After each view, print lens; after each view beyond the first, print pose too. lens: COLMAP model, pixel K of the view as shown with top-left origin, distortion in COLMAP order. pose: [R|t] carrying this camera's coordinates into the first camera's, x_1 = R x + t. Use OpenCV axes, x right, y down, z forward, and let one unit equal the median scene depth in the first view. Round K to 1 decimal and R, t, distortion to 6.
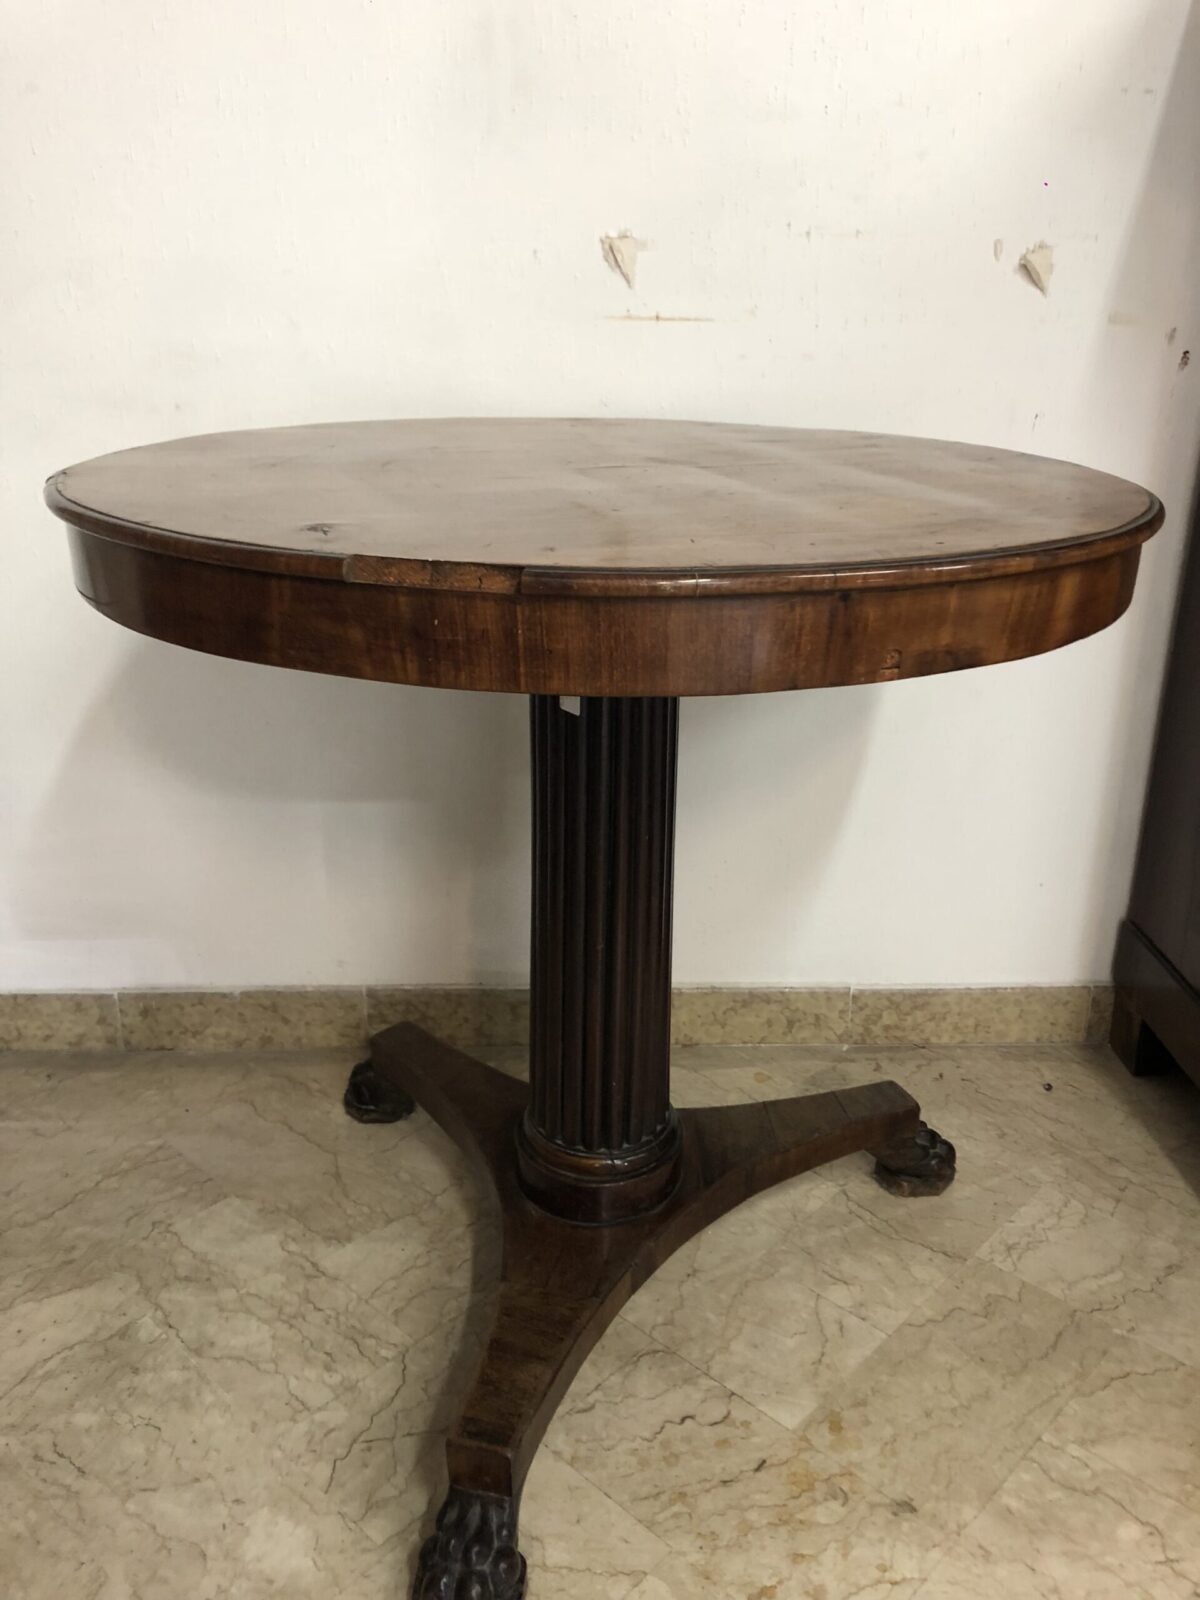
lens RADIAL K [[1321.0, 0, 603.5], [0, 1321.0, 790.6], [0, 0, 1]] dist [0.005414, -0.014544]
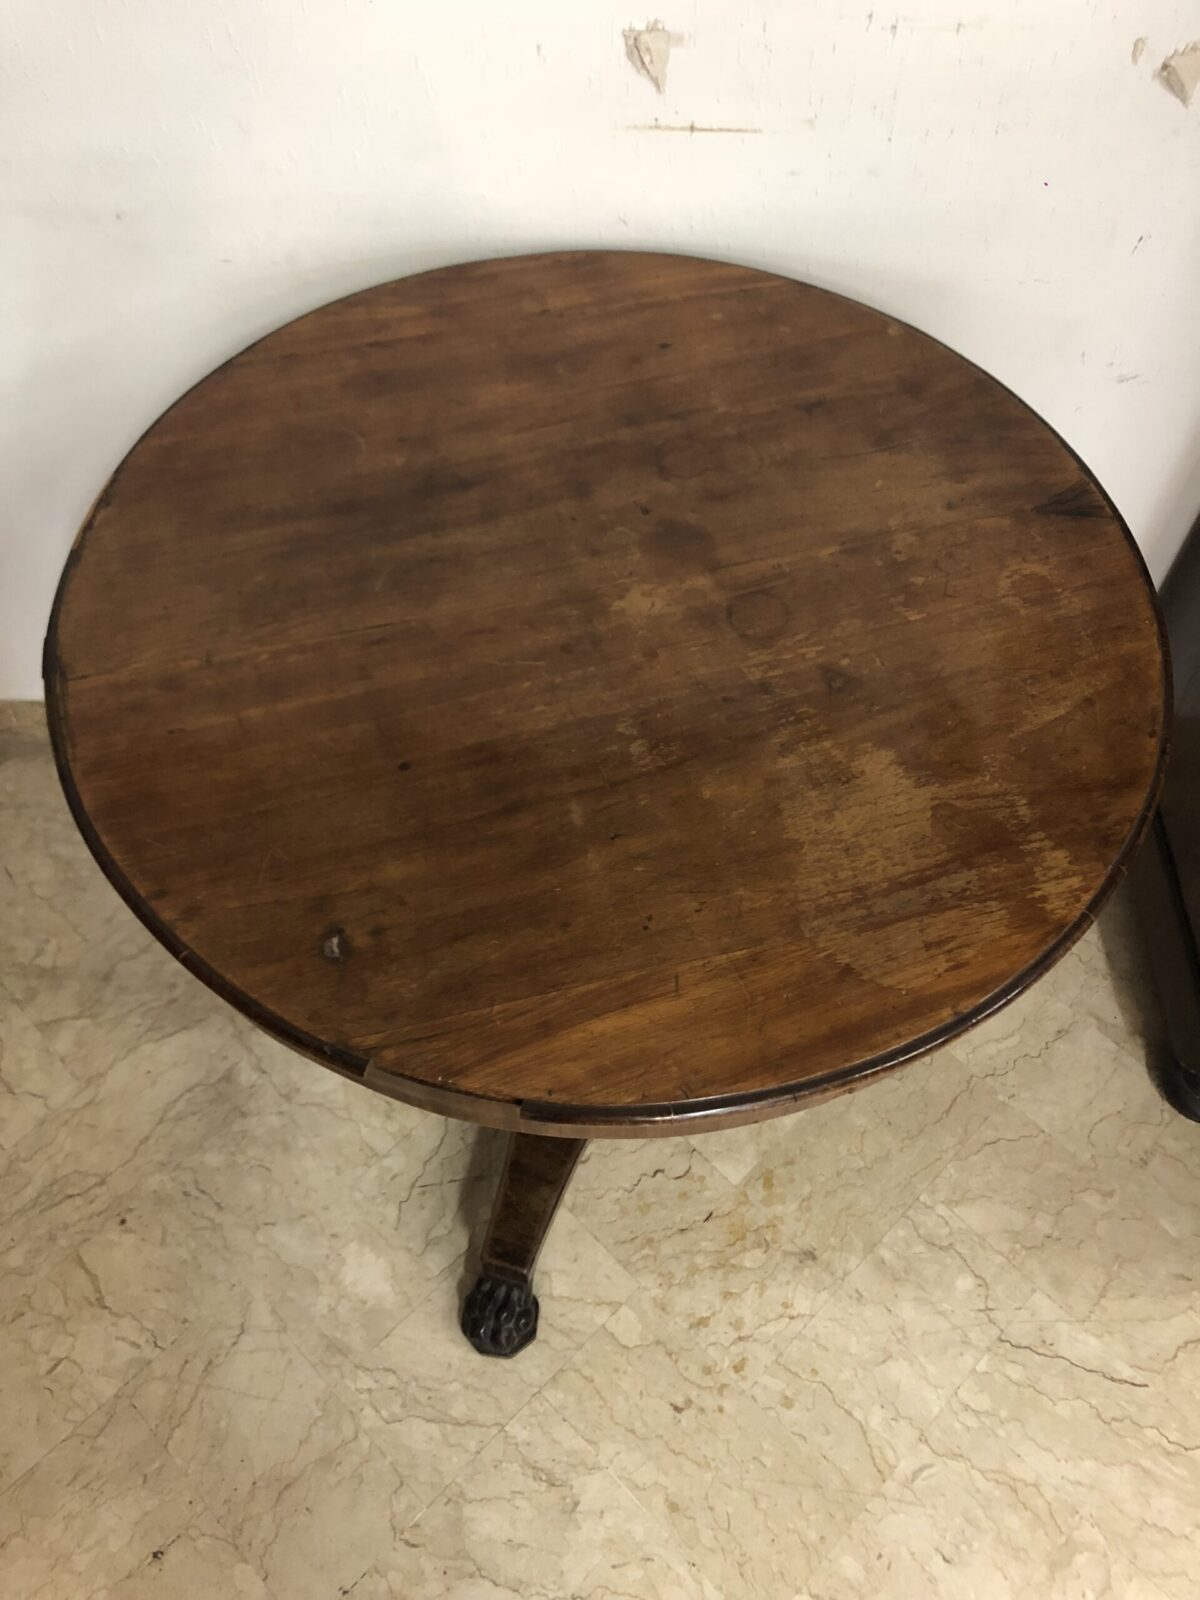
lens RADIAL K [[1332.2, 0, 585.7], [0, 1332.2, 798.5], [0, 0, 1]] dist [-0.038522, 0.096872]
pose [[0.999334, 0.029774, -0.021095, 0.006761], [-0.011789, 0.810542, 0.585561, -0.637684], [0.034533, -0.584923, 0.810354, 0.128219]]
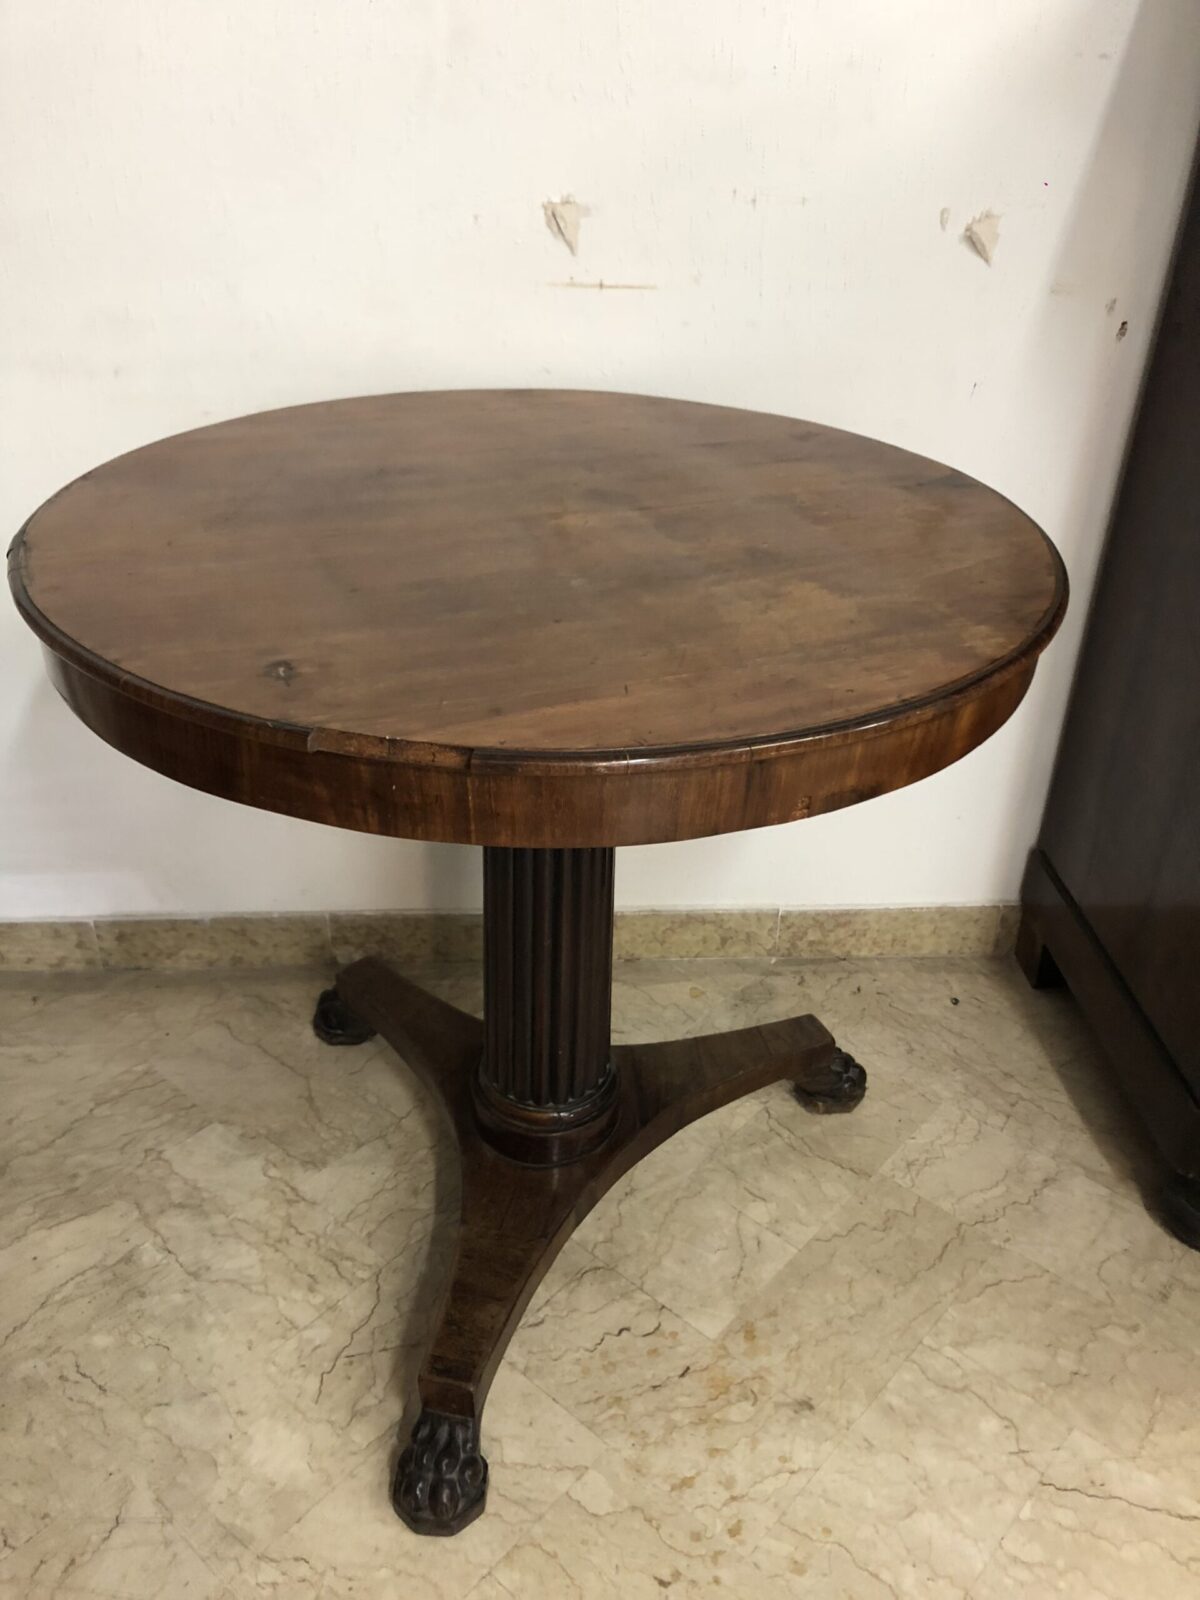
lens RADIAL K [[1320.9, 0, 597.1], [0, 1320.9, 818.4], [0, 0, 1]] dist [0.005363, 0.002523]
pose [[0.999465, -0.005217, 0.032280, 0.004788], [-0.000919, 0.982320, 0.187209, -0.191941], [-0.032686, -0.187139, 0.981790, -0.063773]]
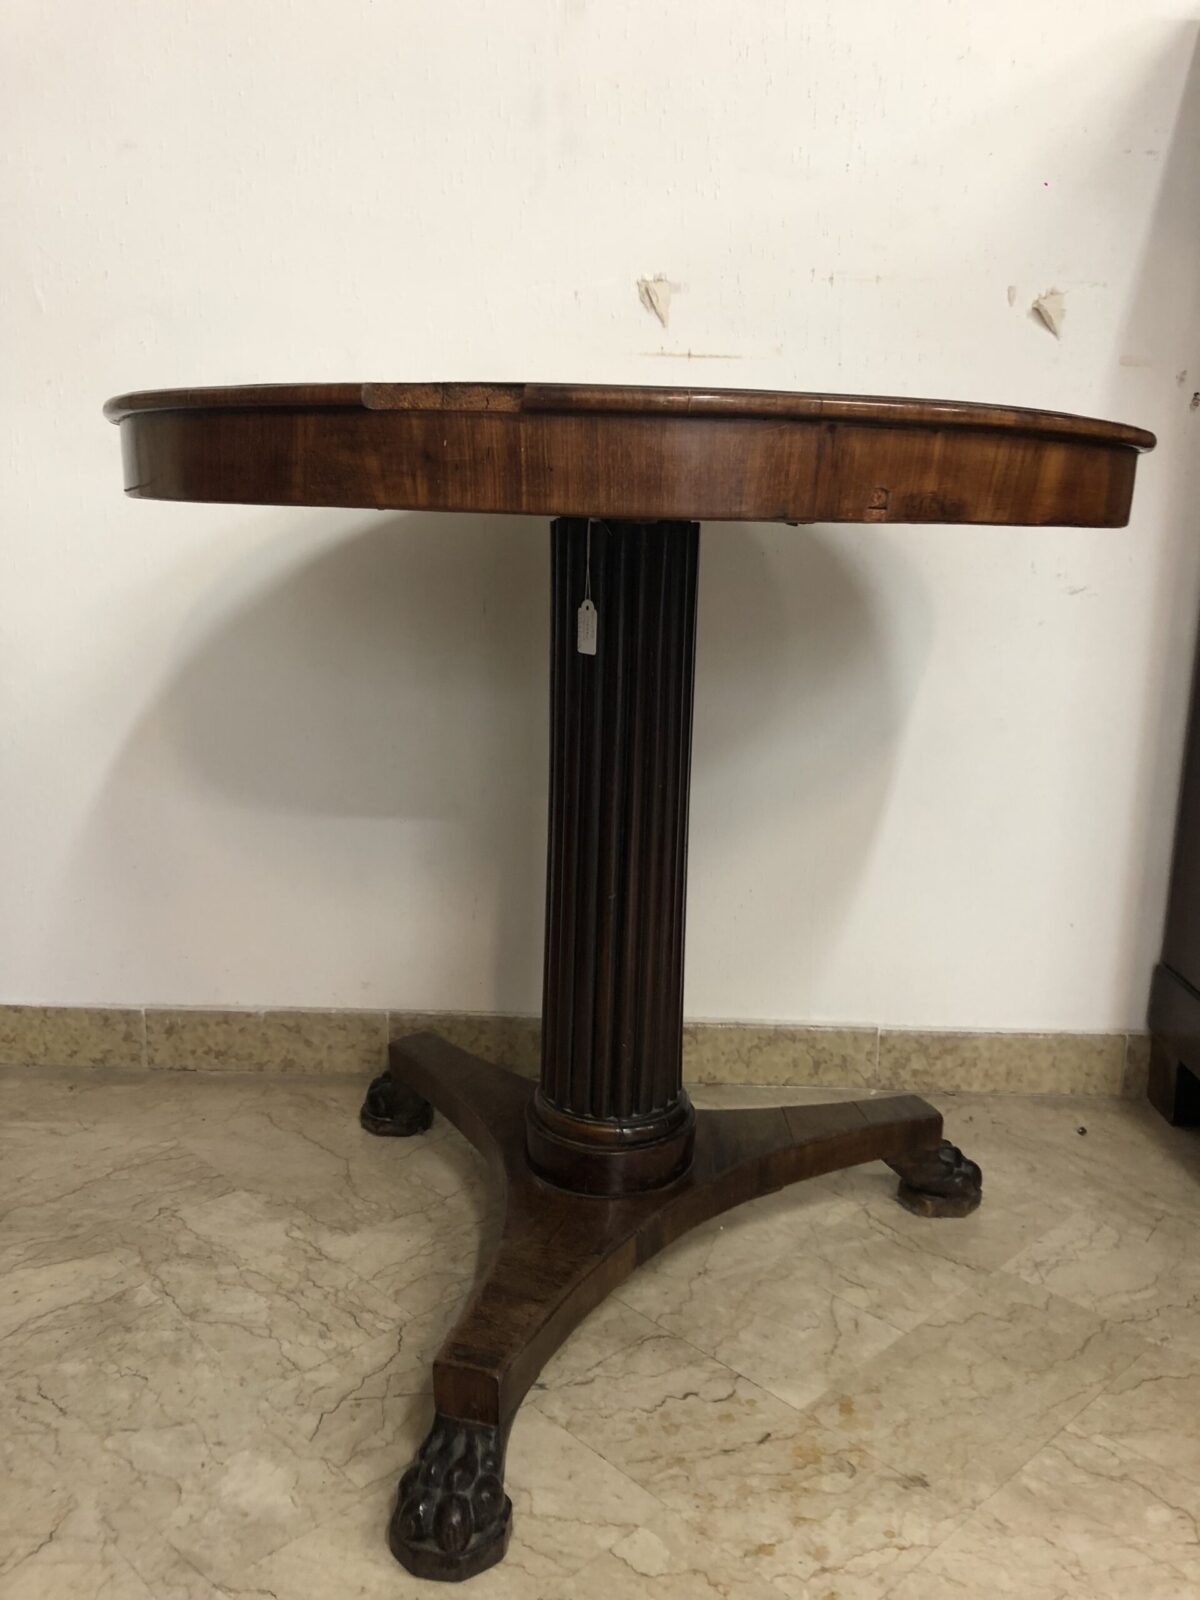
lens RADIAL K [[1320.6, 0, 600.0], [0, 1320.6, 800.0], [0, 0, 1]] dist [0.002267, -0.010634]
pose [[0.998687, 0.022555, -0.046001, 0.033334], [-0.028730, 0.989969, -0.138335, 0.187603], [0.042419, 0.139475, 0.989317, -0.008295]]
